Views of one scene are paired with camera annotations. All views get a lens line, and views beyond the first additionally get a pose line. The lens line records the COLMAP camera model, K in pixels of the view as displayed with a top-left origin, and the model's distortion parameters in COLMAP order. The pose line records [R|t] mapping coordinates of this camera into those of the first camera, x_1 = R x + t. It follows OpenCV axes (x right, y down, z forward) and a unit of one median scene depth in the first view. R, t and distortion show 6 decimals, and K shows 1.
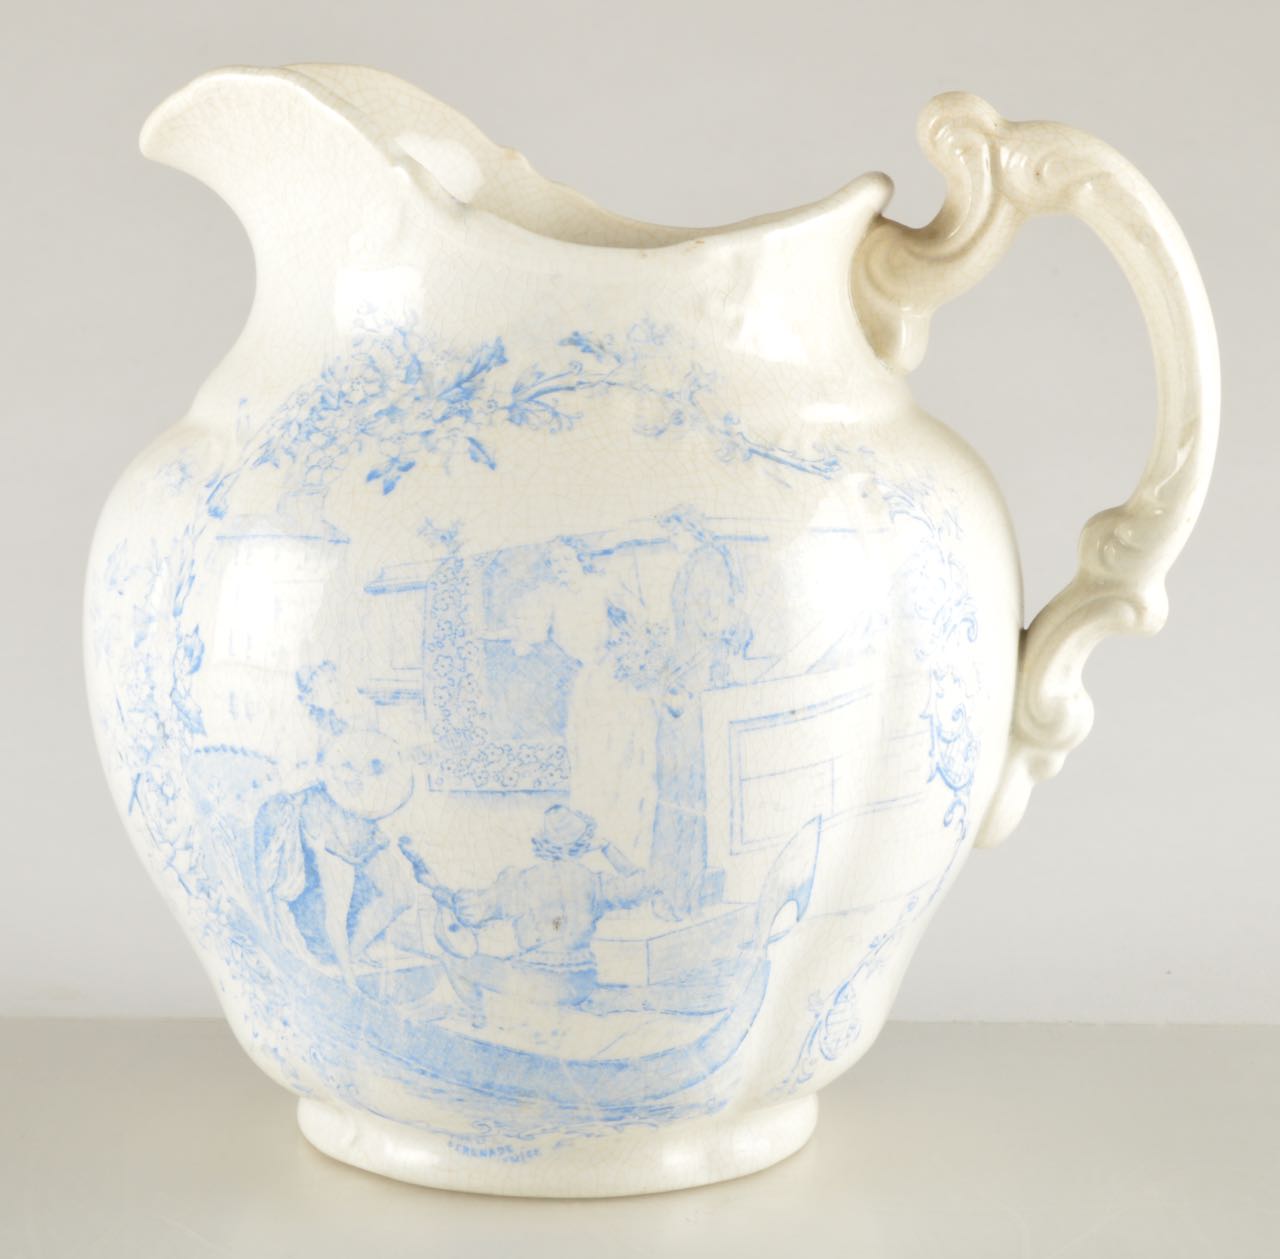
lens RADIAL K [[3510.4, 0, 640.7], [0, 3510.4, 627.3], [0, 0, 1]] dist [-0.111194, 0.000000]
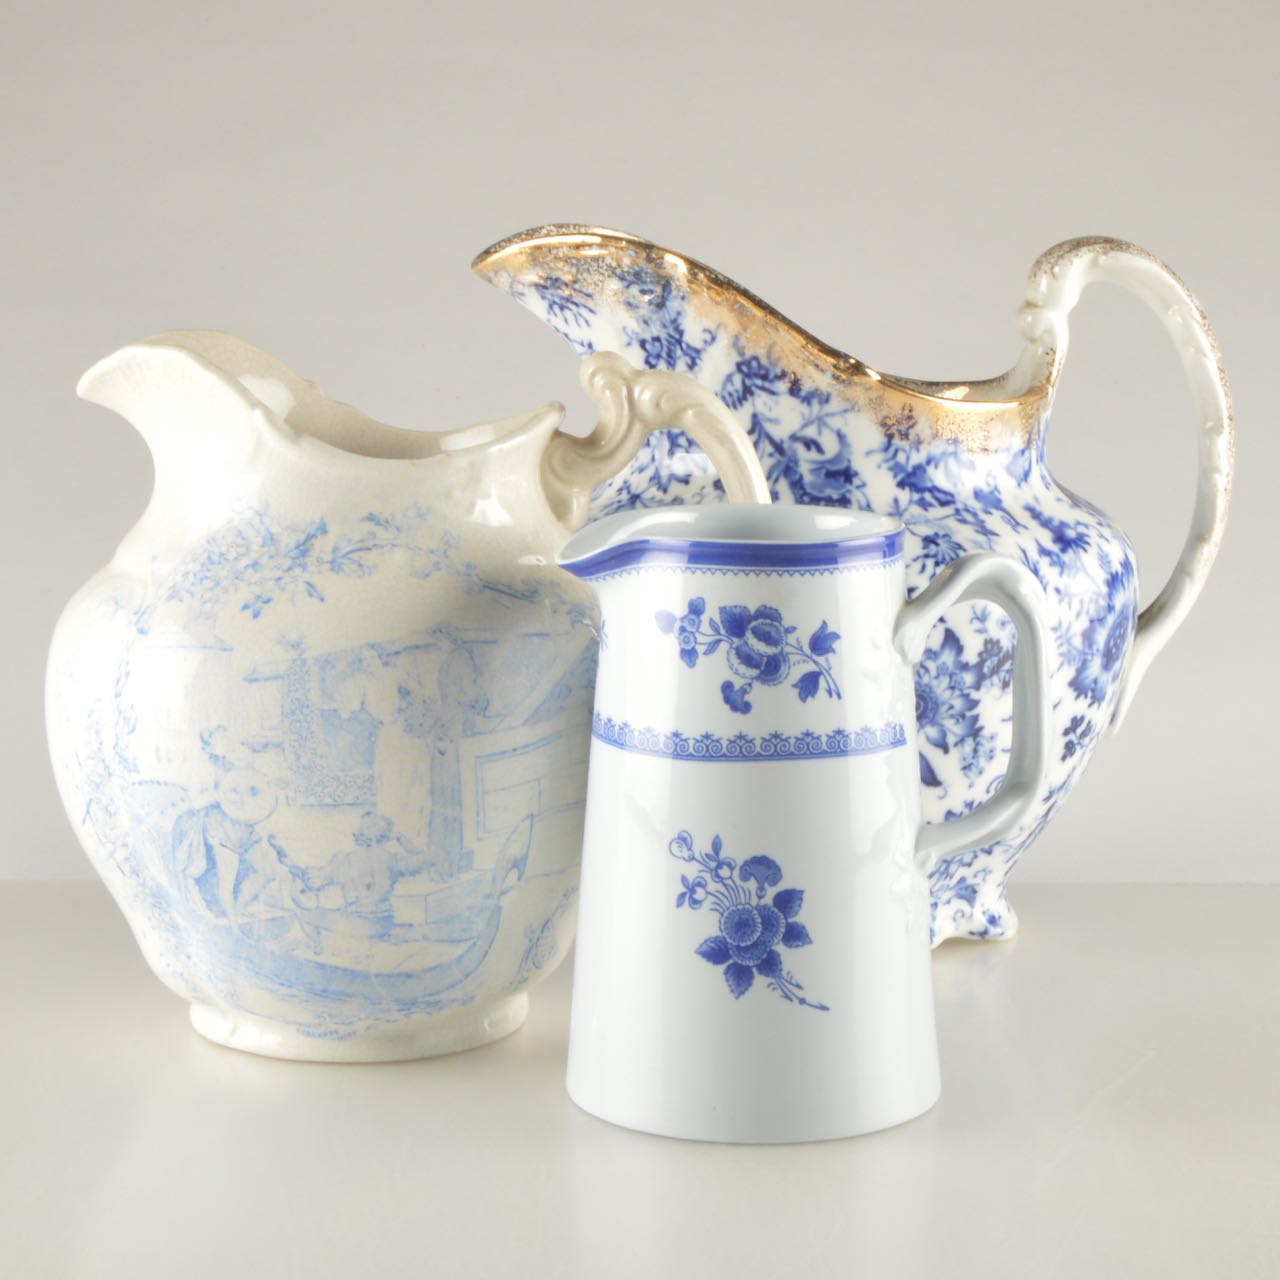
lens RADIAL K [[2748.1, 0, 640.7], [0, 2748.1, 639.3], [0, 0, 1]] dist [-0.161368, 0.000000]
pose [[0.993118, -0.023344, 0.114771, -0.040595], [0.024050, 0.999699, -0.004766, -0.018080], [-0.114625, 0.007493, 0.993381, -0.240818]]
